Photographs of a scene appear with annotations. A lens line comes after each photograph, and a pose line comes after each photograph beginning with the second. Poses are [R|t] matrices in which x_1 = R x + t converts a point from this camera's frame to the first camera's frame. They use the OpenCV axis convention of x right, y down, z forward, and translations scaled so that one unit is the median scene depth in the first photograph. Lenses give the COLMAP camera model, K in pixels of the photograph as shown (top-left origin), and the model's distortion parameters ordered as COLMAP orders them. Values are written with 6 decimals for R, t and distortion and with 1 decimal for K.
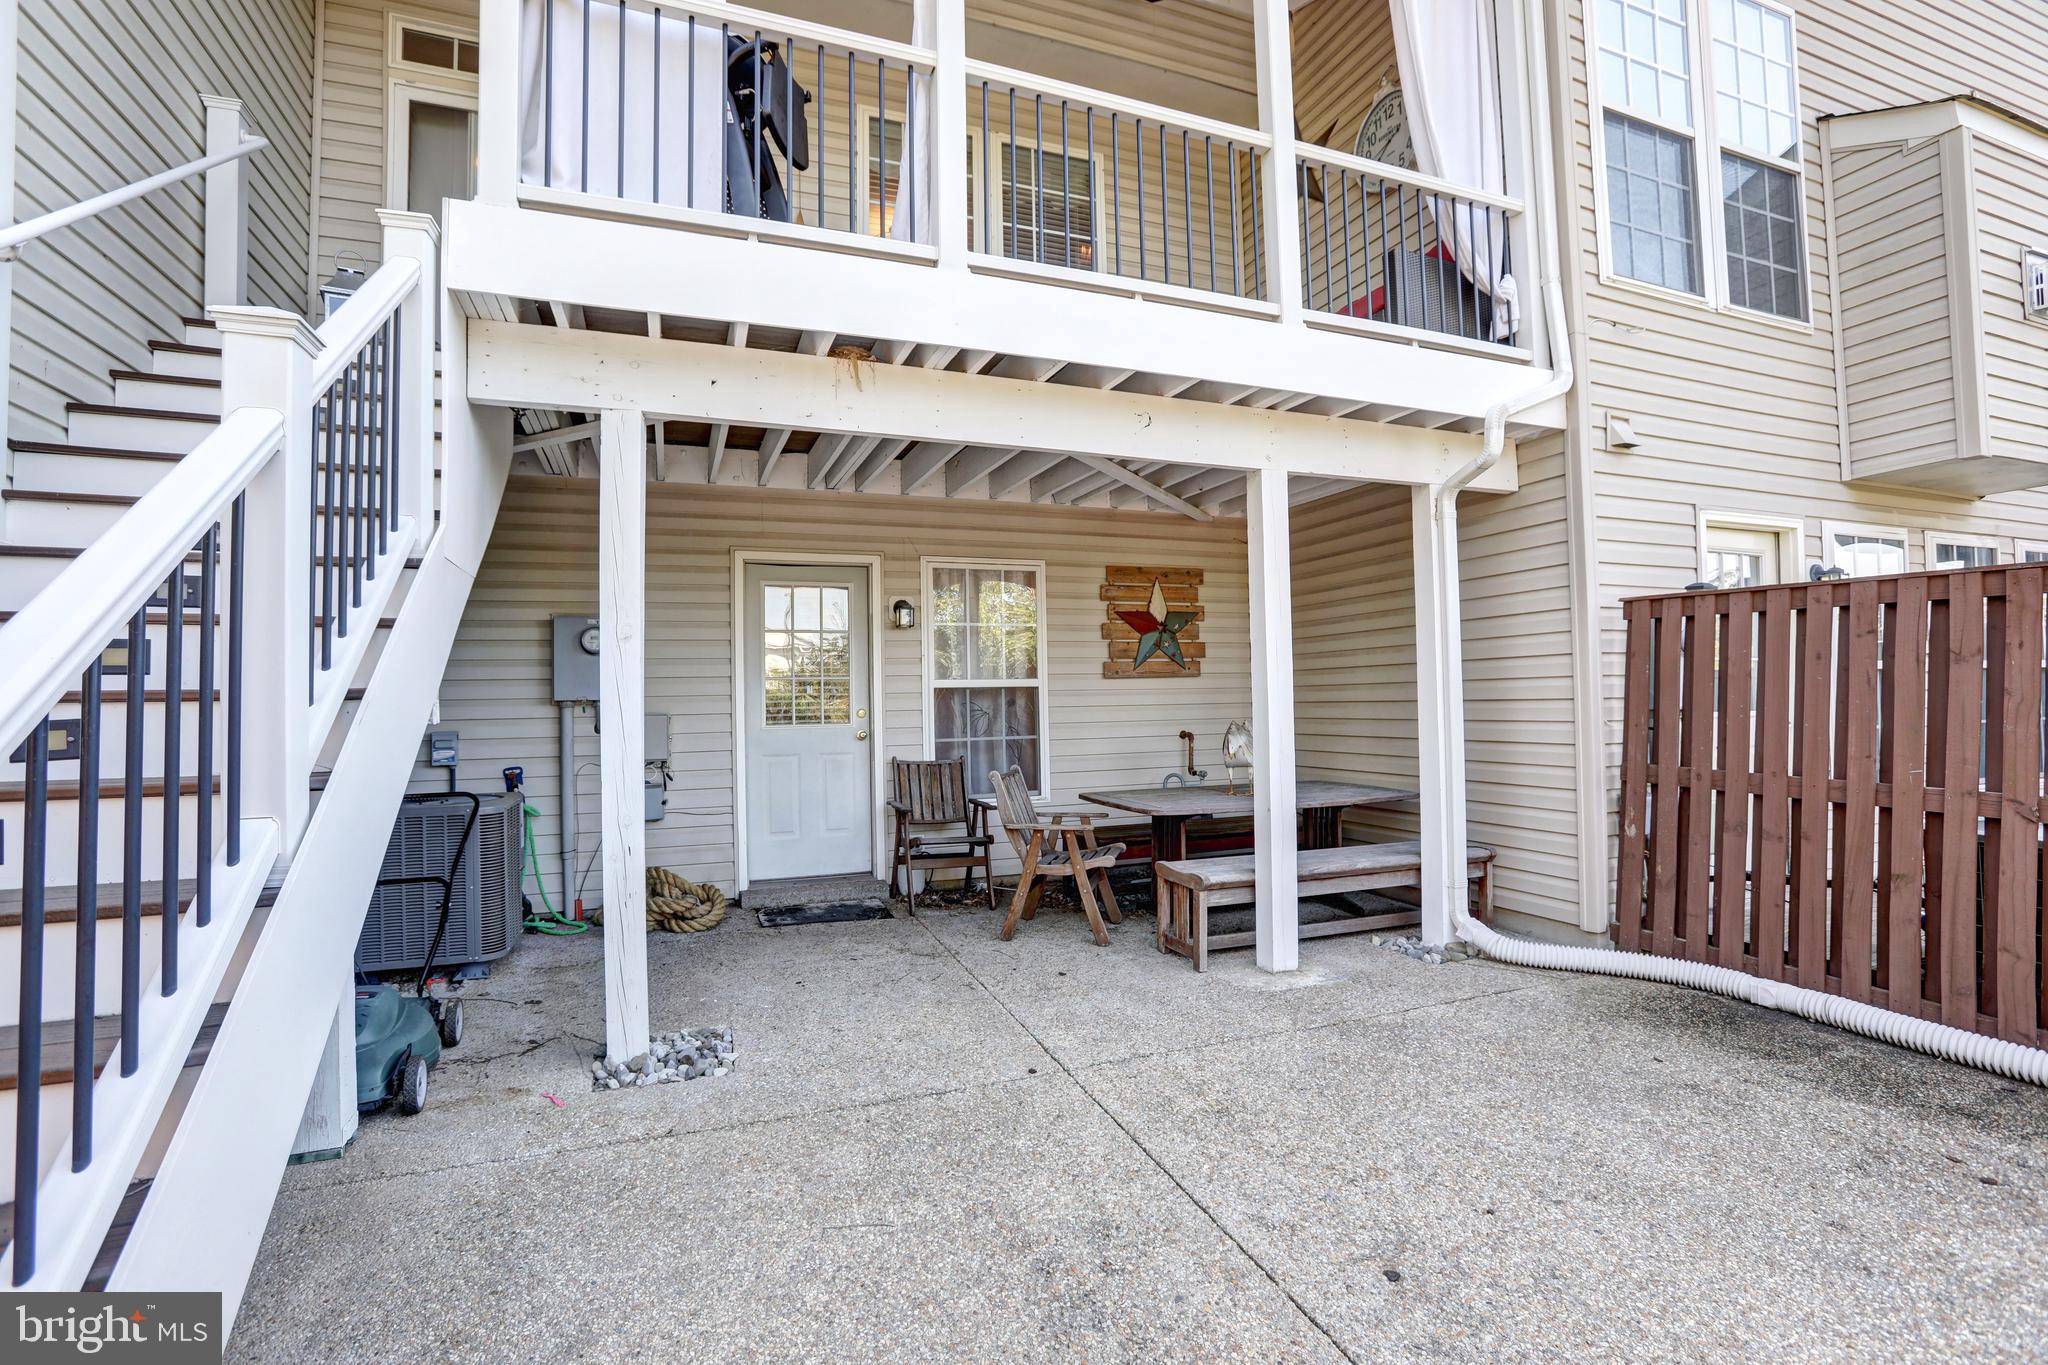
lens RADIAL K [[939.6, 0, 1024.8], [0, 939.6, 688.3], [0, 0, 1]] dist [-0.060036, 0.015741]
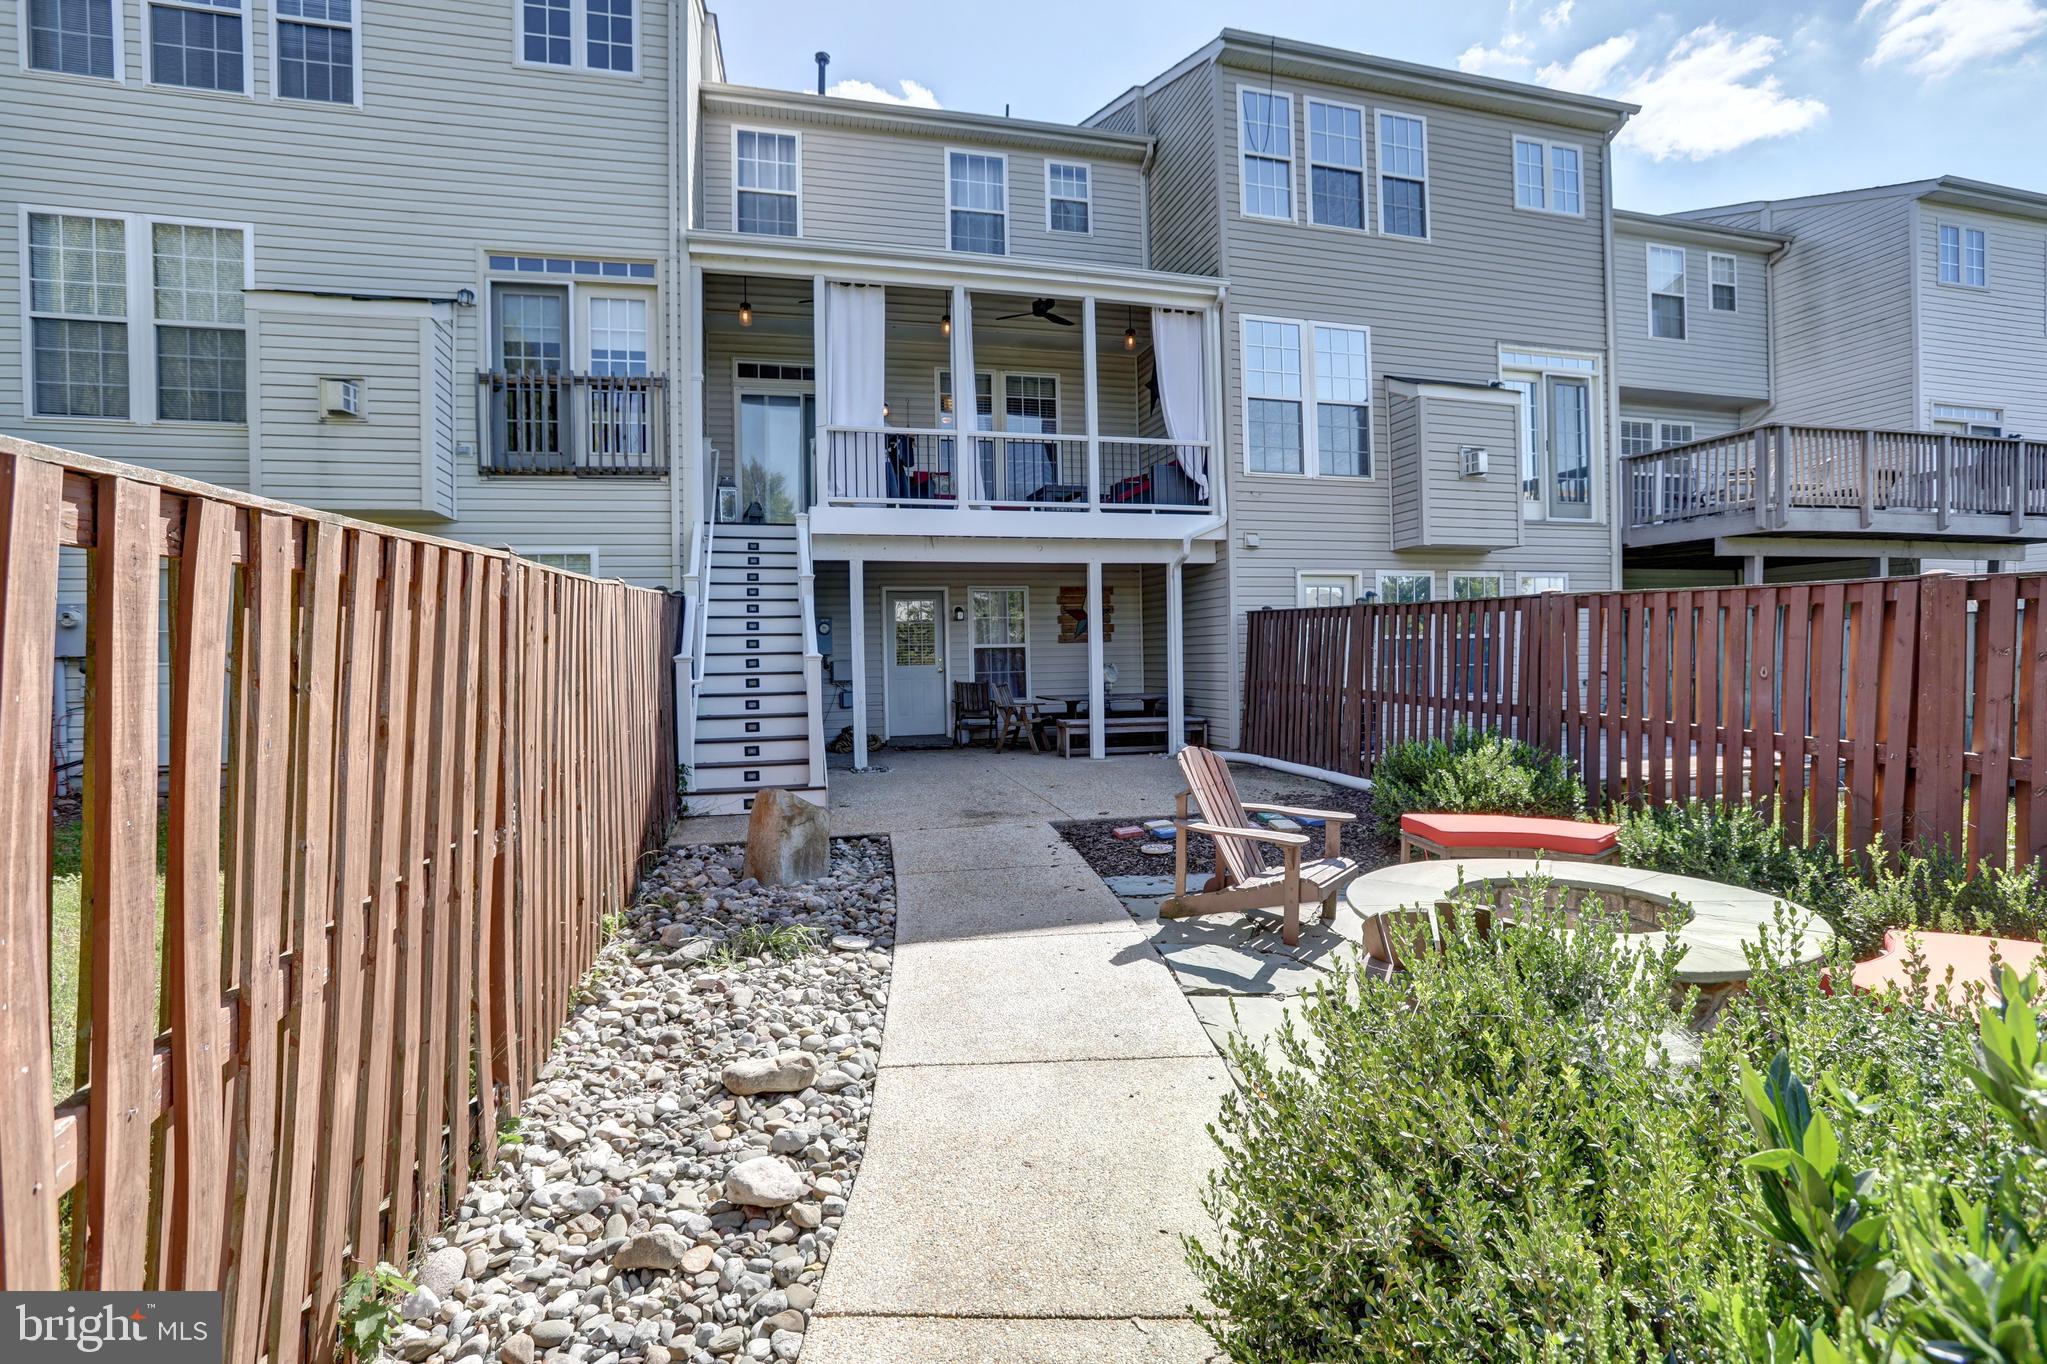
lens RADIAL K [[939.2, 0, 1024.8], [0, 939.2, 673.5], [0, 0, 1]] dist [-0.060036, 0.015741]
pose [[0.994530, -0.000200, -0.104451, 0.311496], [0.003913, 0.999367, 0.035350, -0.023480], [0.104378, -0.035565, 0.993902, -1.432038]]
